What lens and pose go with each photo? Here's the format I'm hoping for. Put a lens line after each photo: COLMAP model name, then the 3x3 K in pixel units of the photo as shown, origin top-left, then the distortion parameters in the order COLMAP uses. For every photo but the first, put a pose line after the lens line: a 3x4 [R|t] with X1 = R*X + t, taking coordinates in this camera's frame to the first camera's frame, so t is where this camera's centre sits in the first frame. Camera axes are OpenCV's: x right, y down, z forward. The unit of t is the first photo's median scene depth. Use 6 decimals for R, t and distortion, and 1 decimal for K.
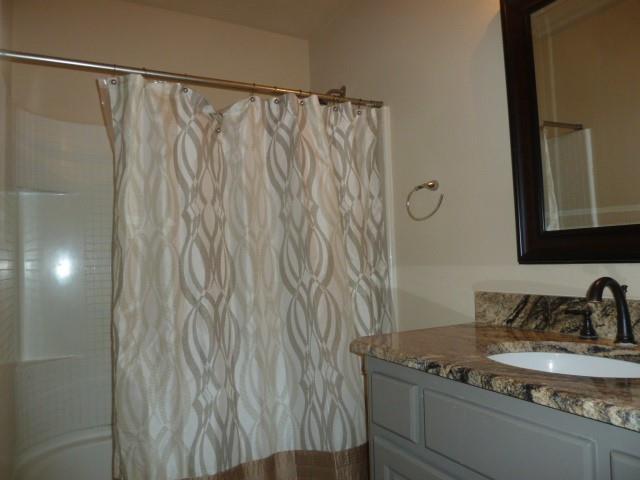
lens RADIAL K [[478.9, 0, 321.3], [0, 478.9, 241.3], [0, 0, 1]] dist [-0.037485, 0.015765]
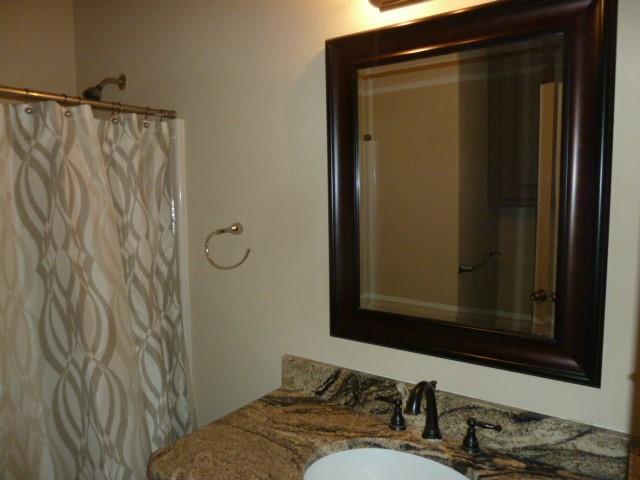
lens RADIAL K [[478.9, 0, 320.3], [0, 478.9, 237.6], [0, 0, 1]] dist [-0.037485, 0.015765]
pose [[0.894510, -0.013138, 0.446855, -0.021390], [-0.040690, 0.993026, 0.110649, -0.205211], [-0.445192, -0.117159, 0.887737, 0.151176]]
